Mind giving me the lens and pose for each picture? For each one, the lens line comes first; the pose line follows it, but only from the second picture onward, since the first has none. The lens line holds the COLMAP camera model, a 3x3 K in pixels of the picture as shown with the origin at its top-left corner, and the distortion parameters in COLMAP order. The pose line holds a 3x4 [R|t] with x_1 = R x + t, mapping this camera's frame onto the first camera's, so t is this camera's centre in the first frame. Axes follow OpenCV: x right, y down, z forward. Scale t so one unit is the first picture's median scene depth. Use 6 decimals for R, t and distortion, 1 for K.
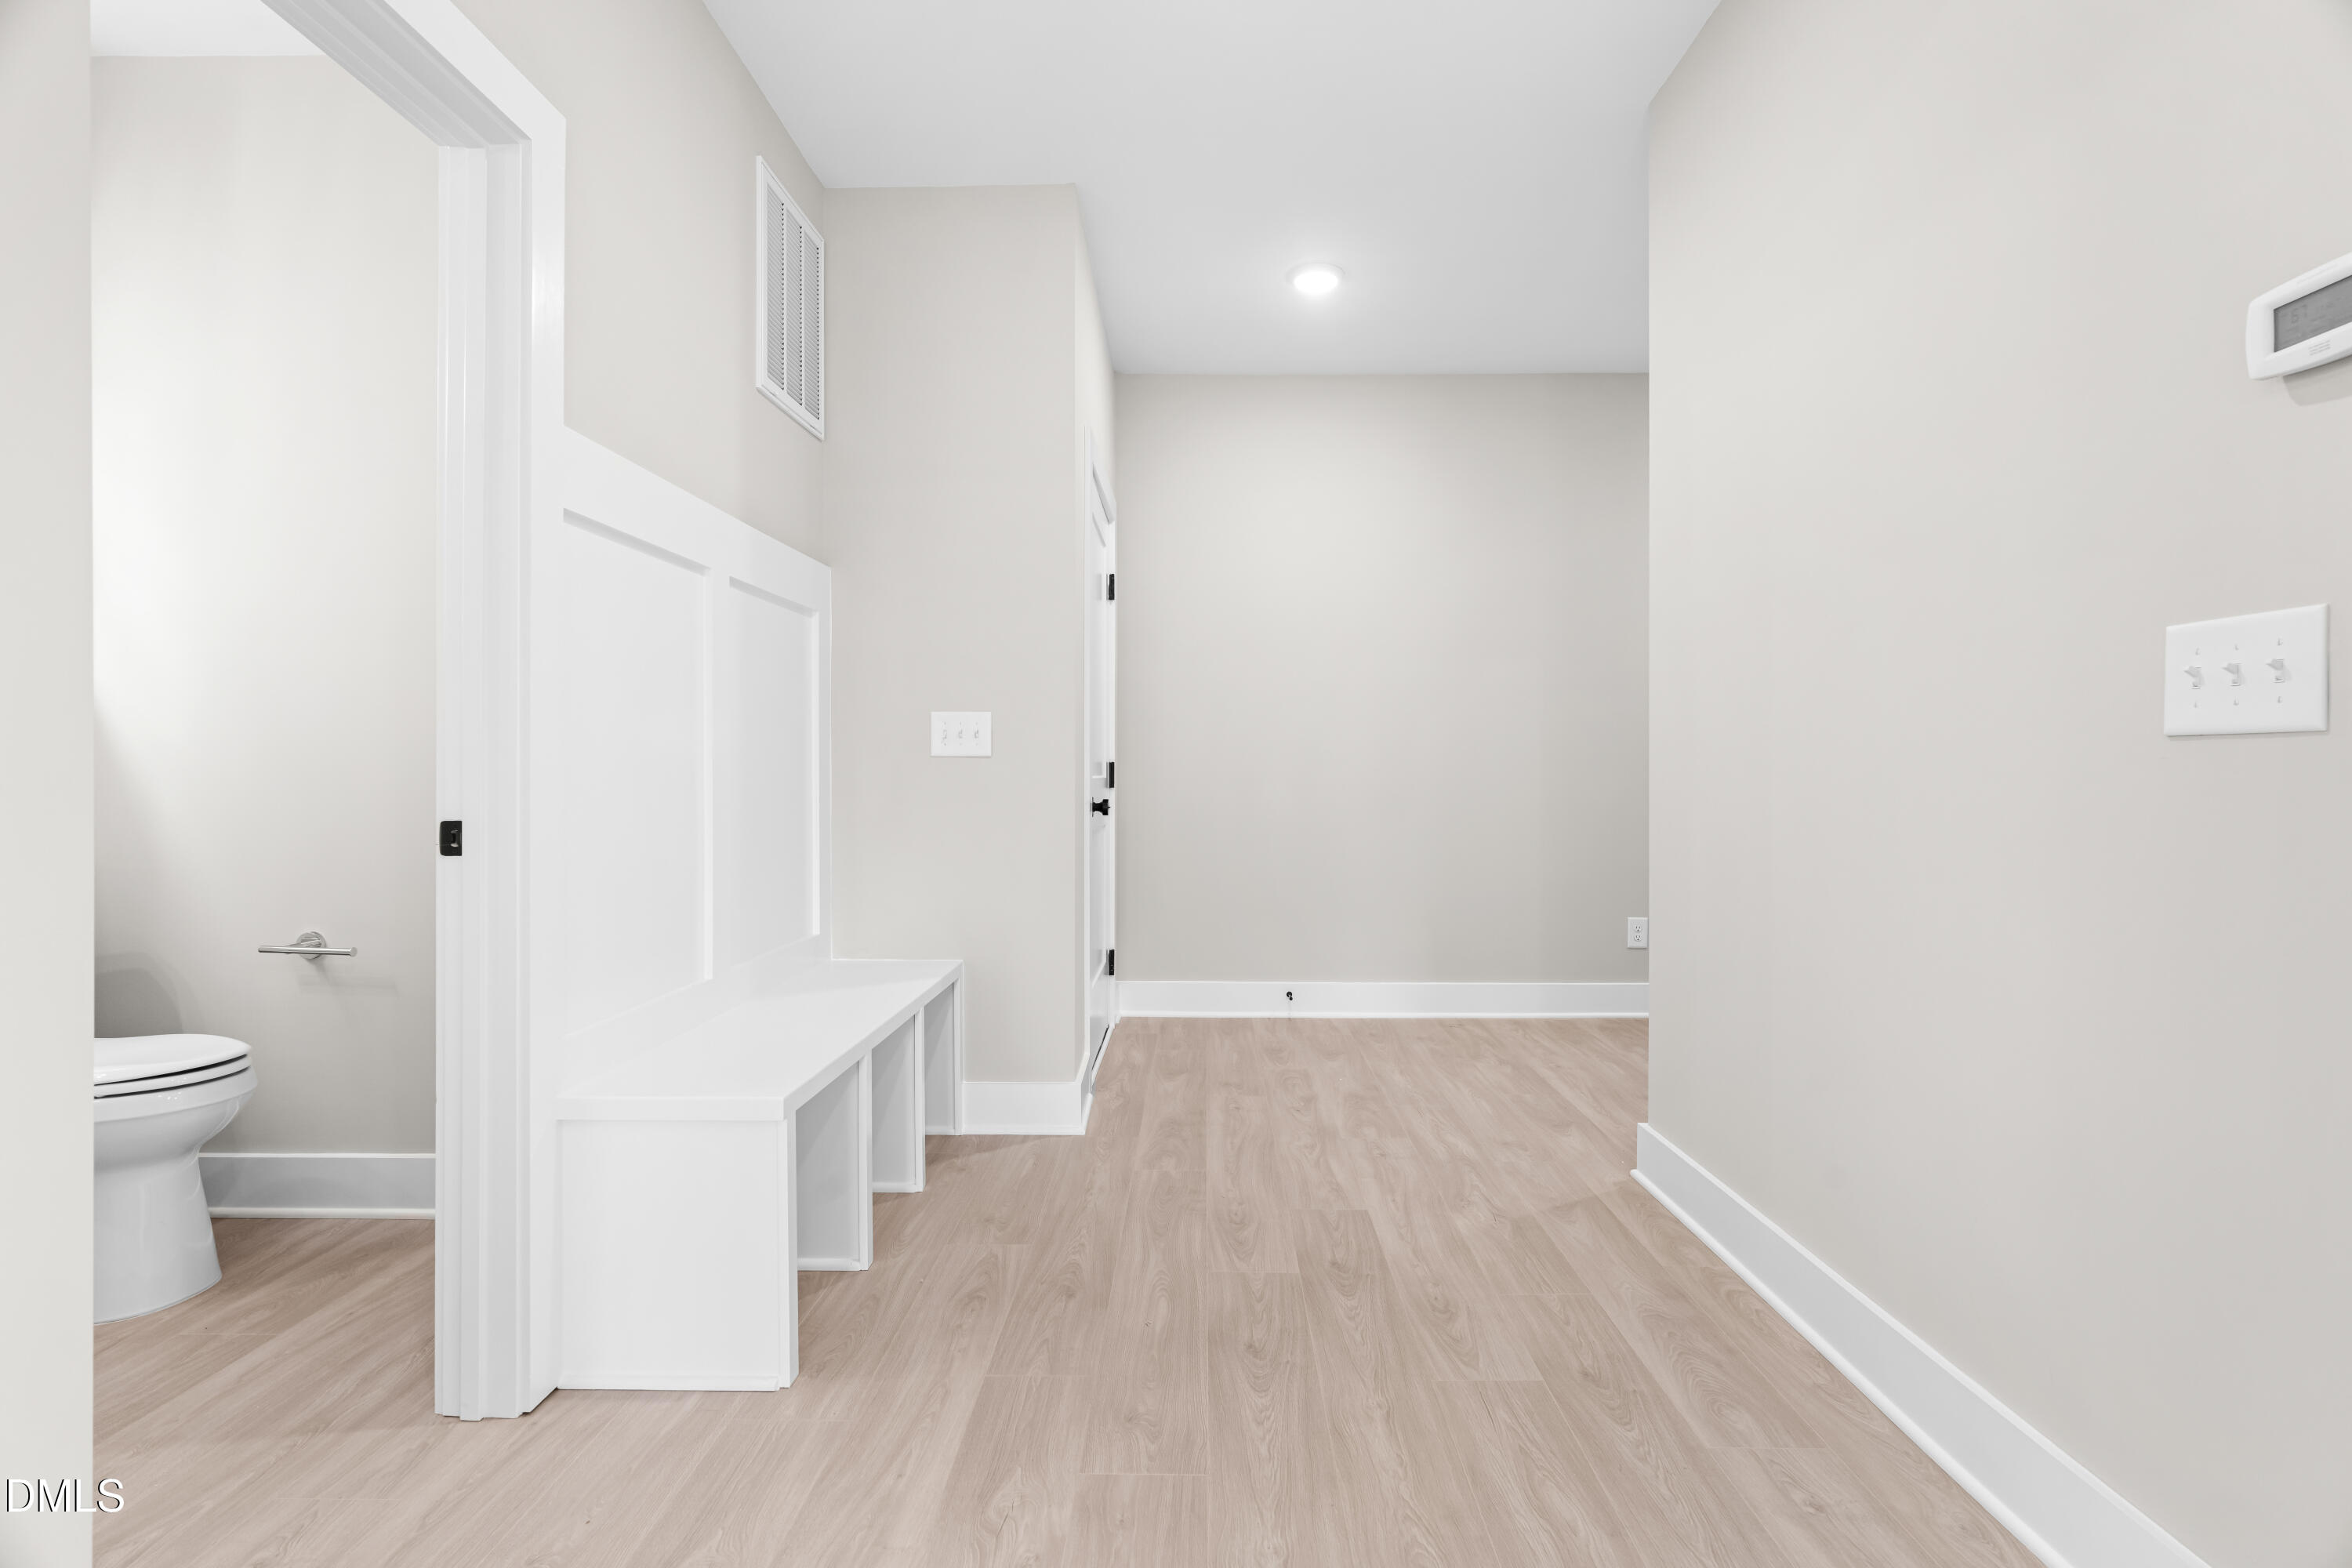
lens RADIAL K [[1061.9, 0, 1198.2], [0, 1061.9, 764.9], [0, 0, 1]] dist [-0.000166, 0.000186]
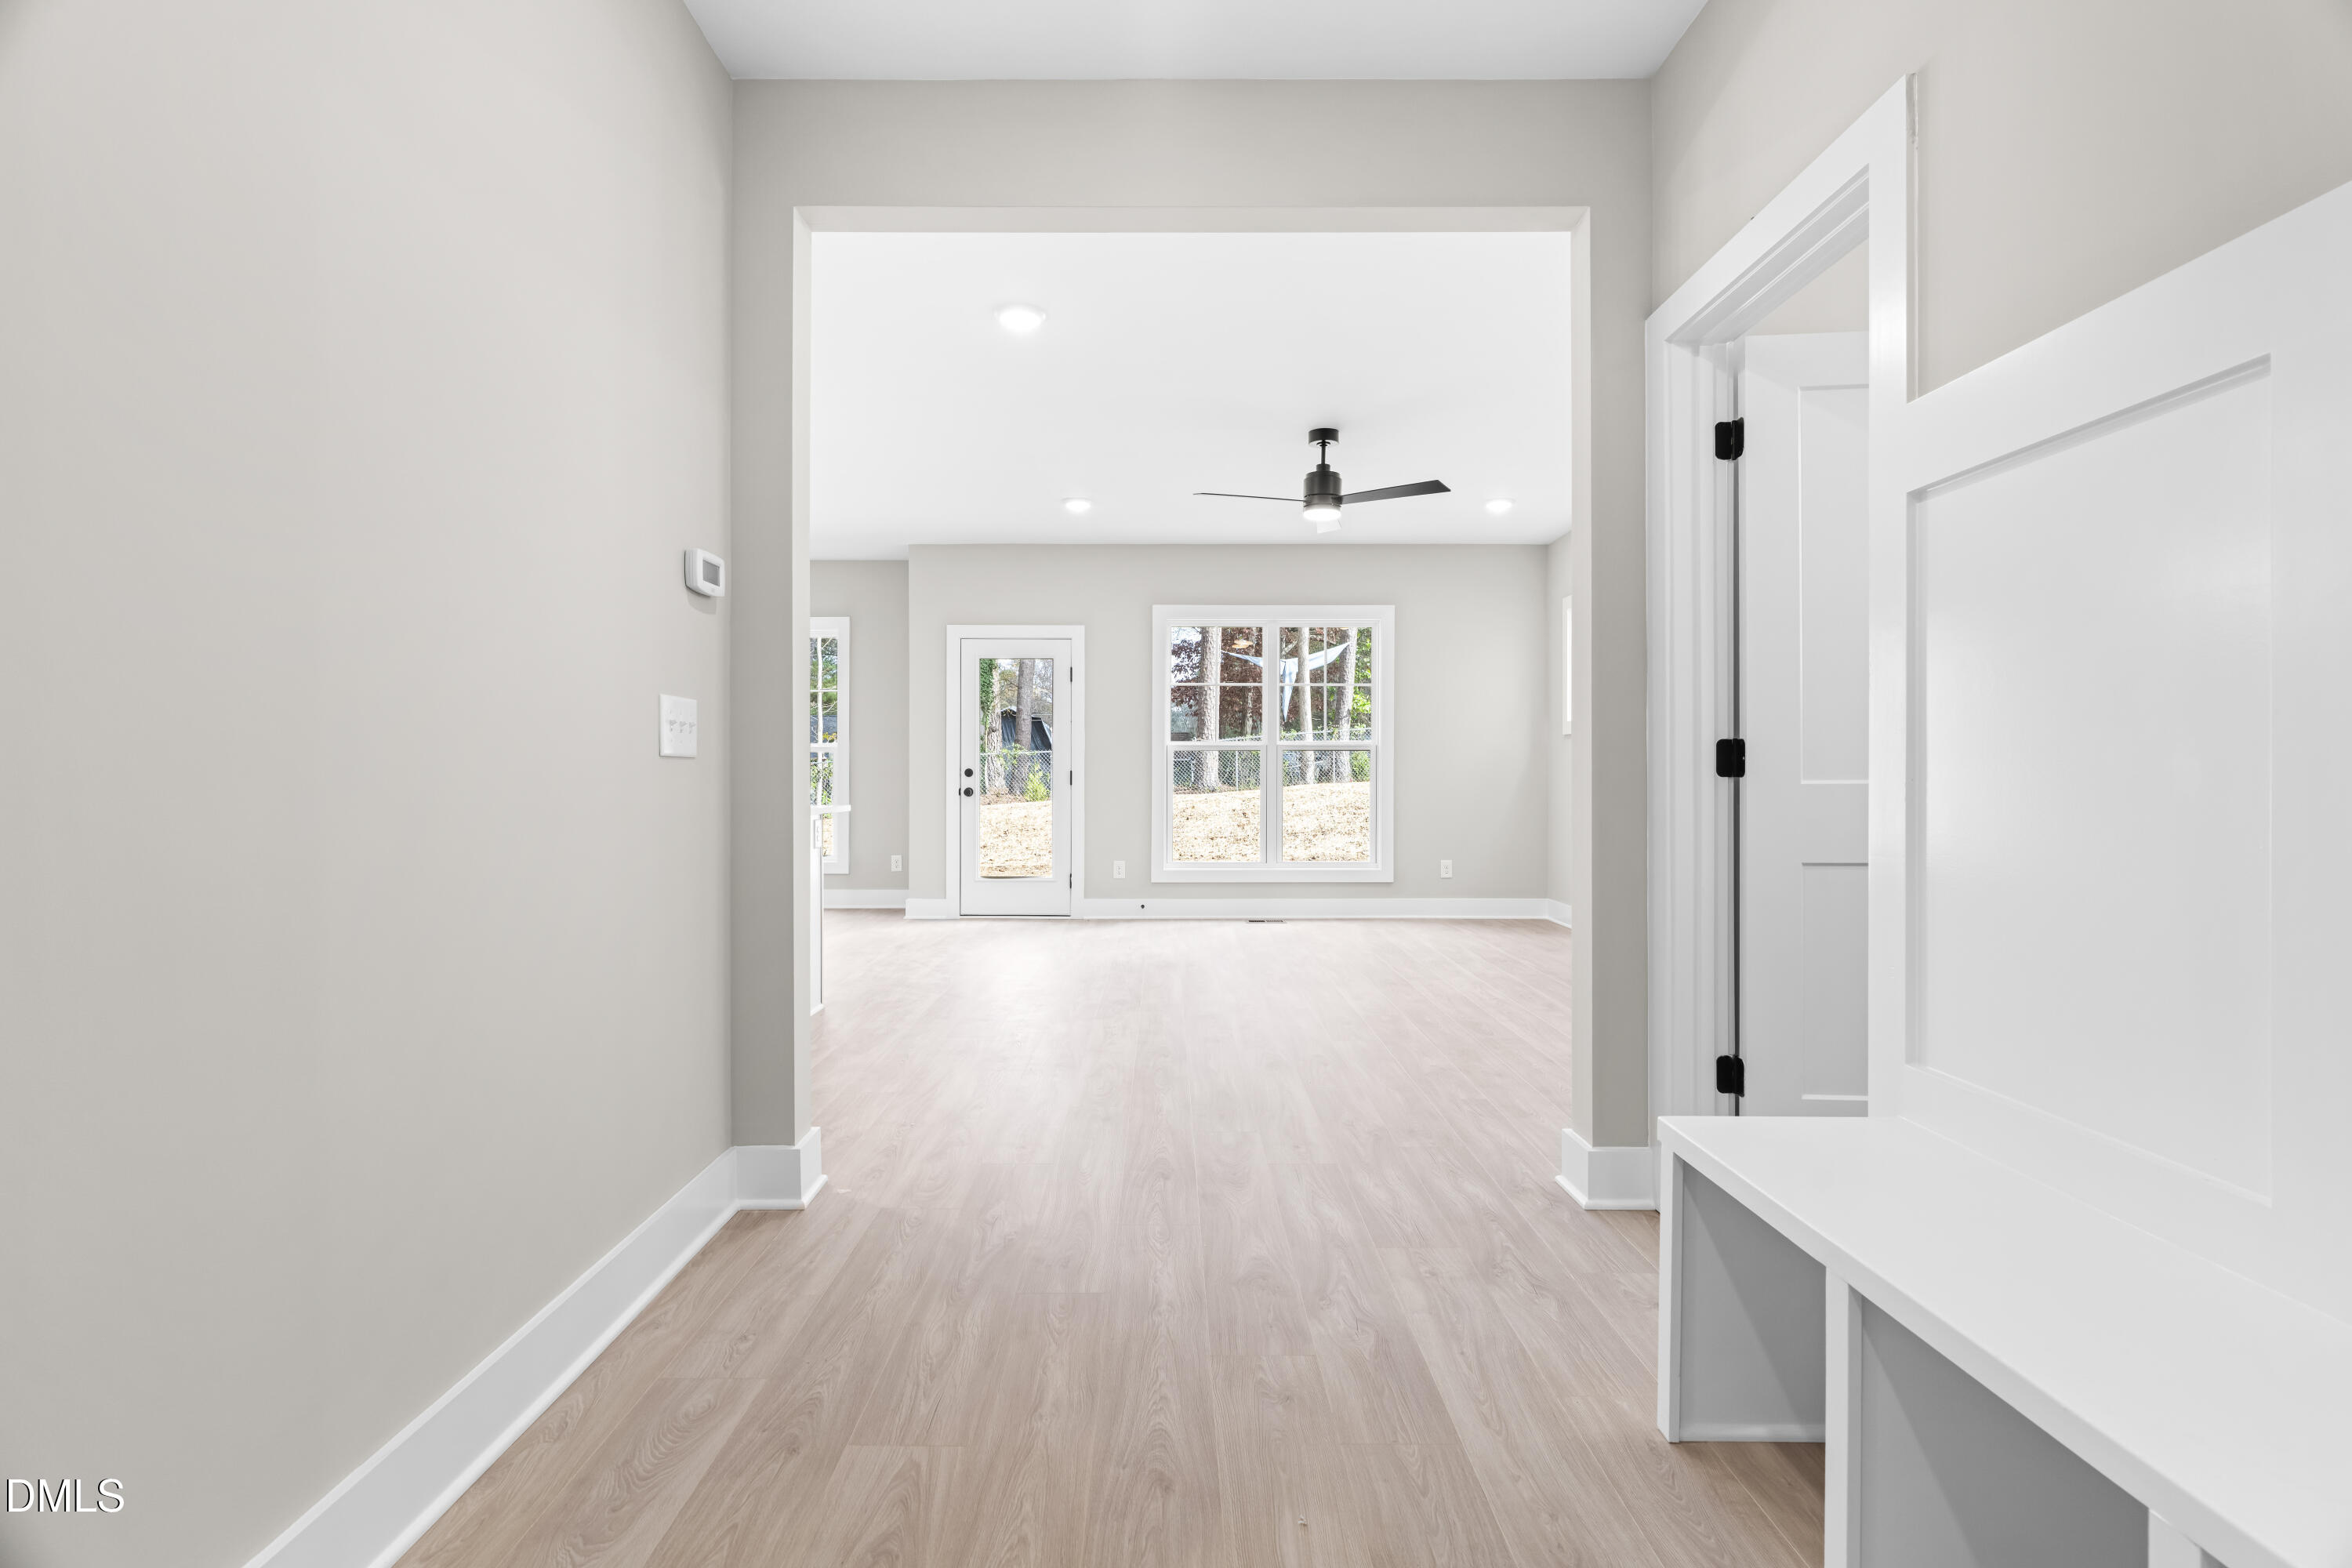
lens RADIAL K [[1067.8, 0, 1163.7], [0, 1067.8, 779.7], [0, 0, 1]] dist [-0.026641, 0.012806]
pose [[-0.999988, -0.000160, -0.004820, 0.062500], [-0.000149, 0.999998, -0.002207, 0.011911], [0.004821, -0.002207, -0.999986, 2.035614]]
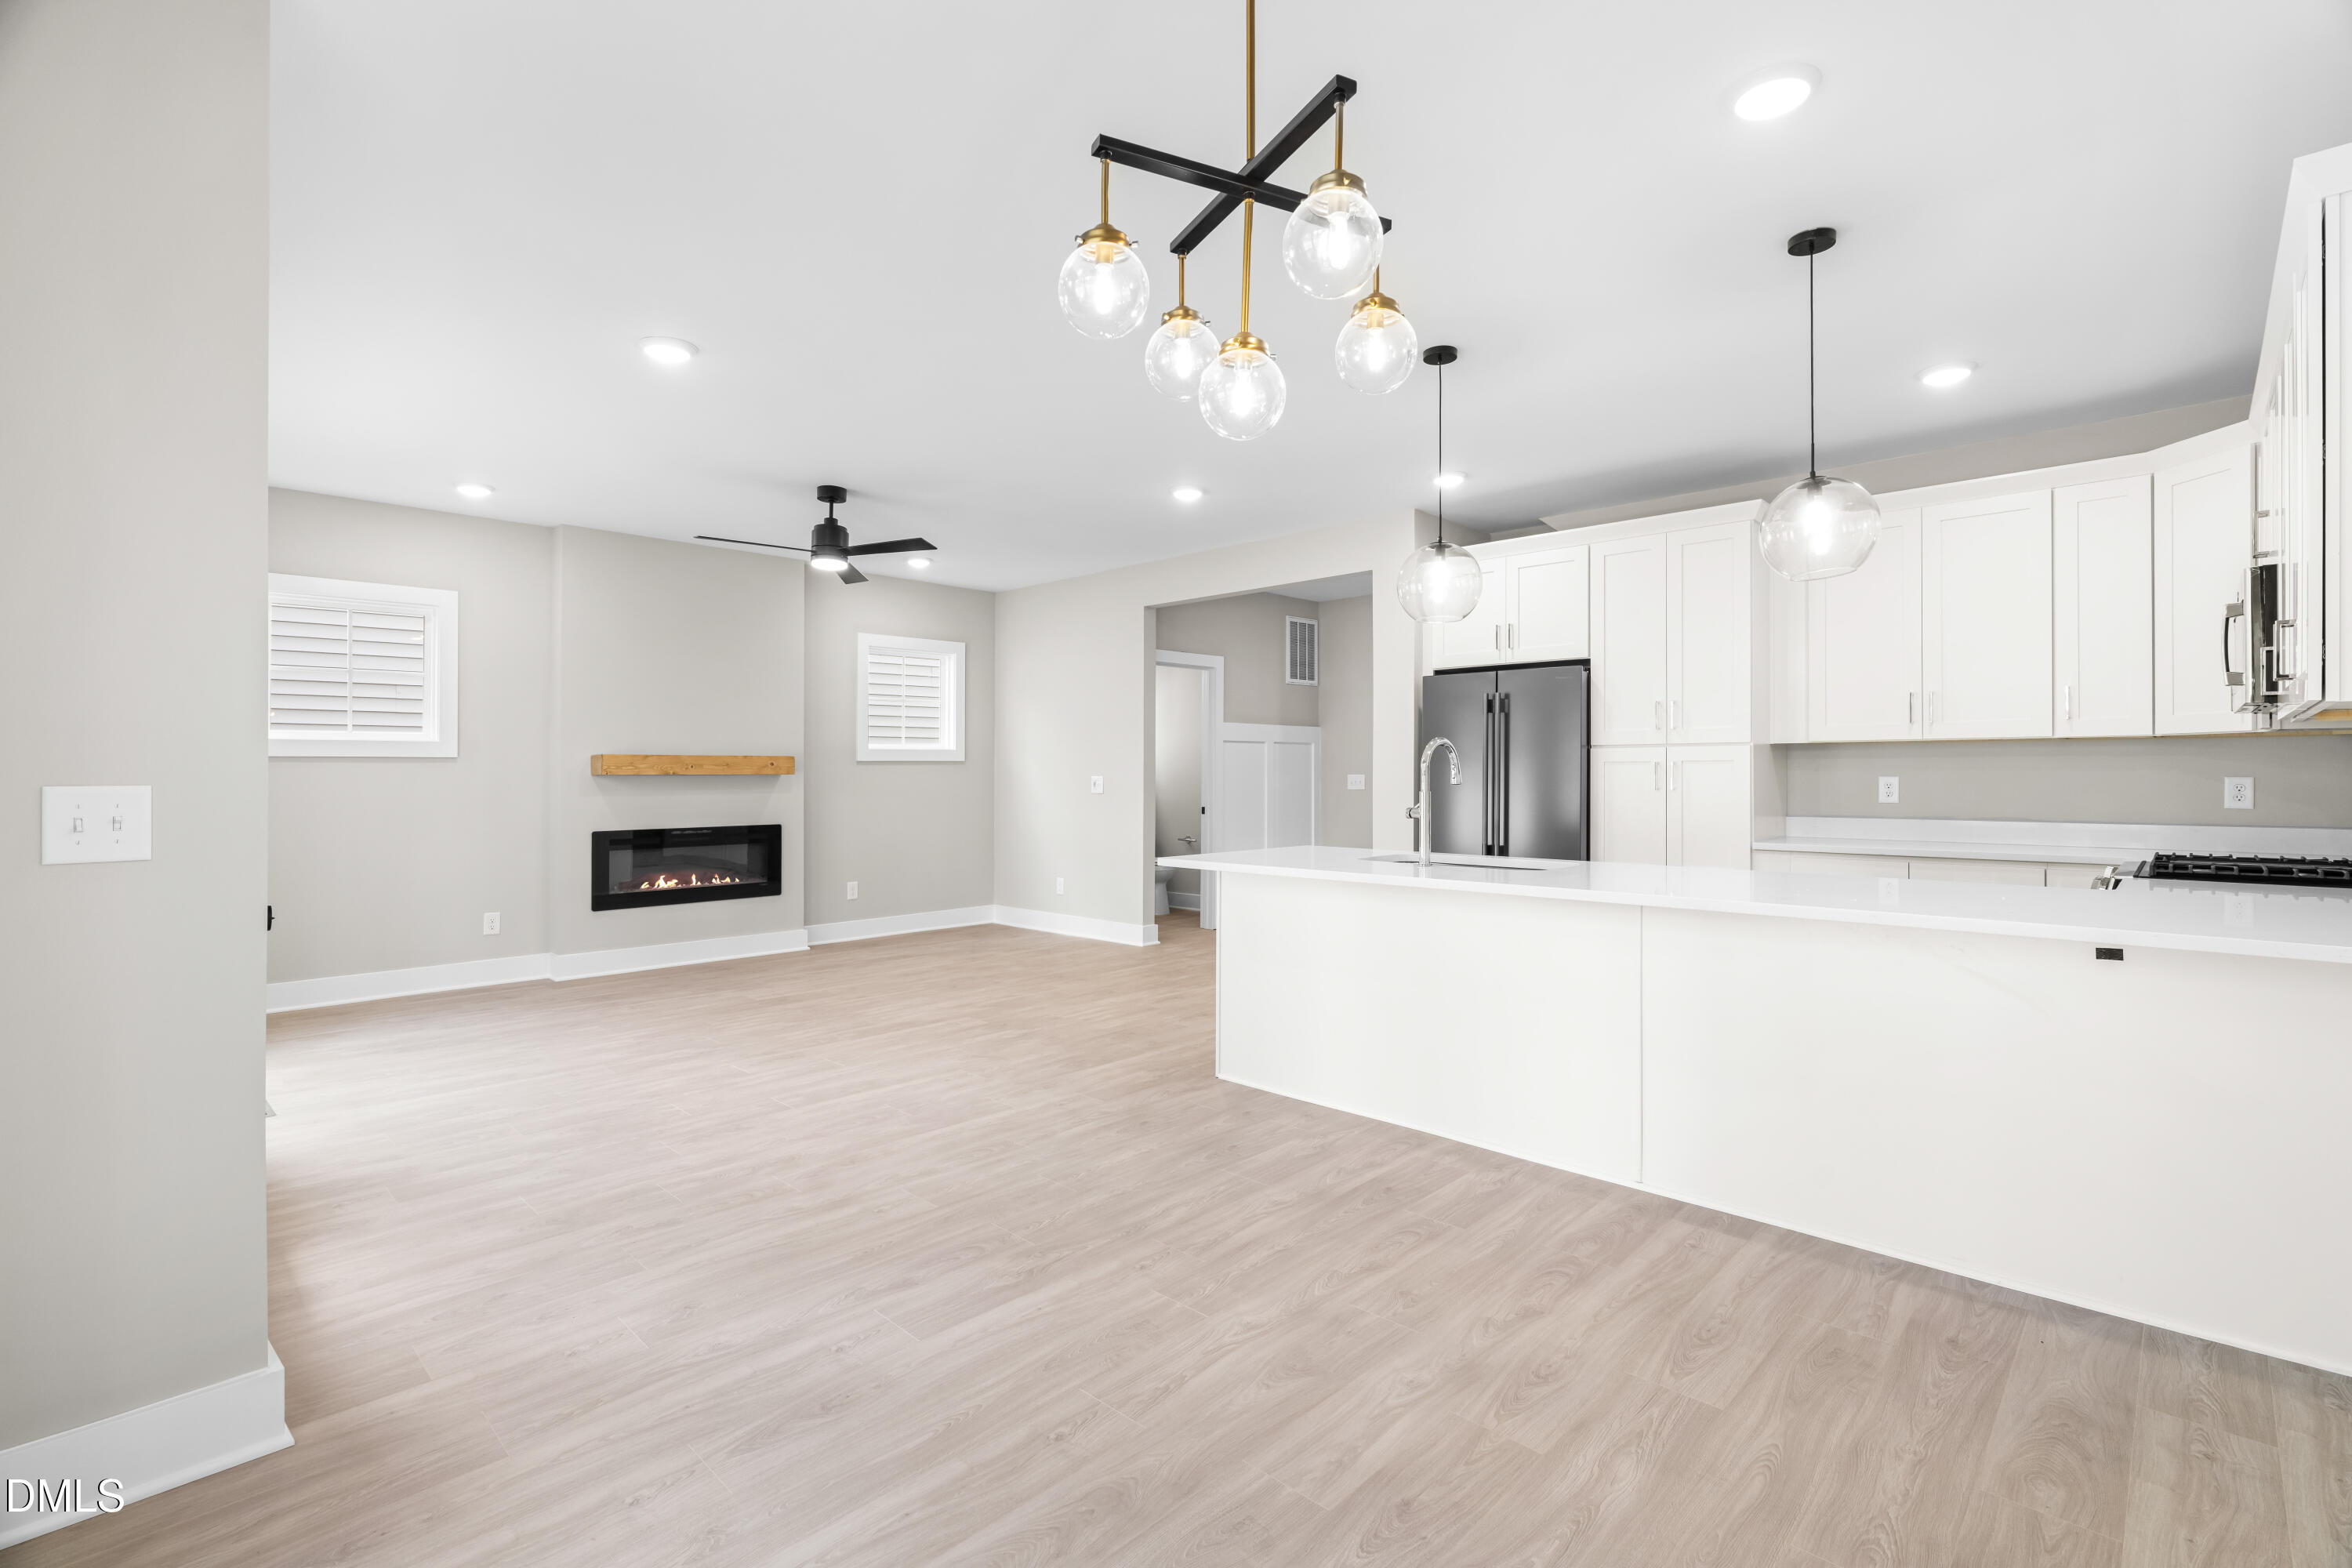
lens RADIAL K [[1066.8, 0, 1178.4], [0, 1066.8, 770.9], [0, 0, 1]] dist [-0.010354, 0.000340]
pose [[0.727450, -0.000603, -0.686161, 2.636866], [0.003146, 0.999992, 0.002456, -0.128052], [0.686154, -0.003945, 0.727446, -2.711415]]
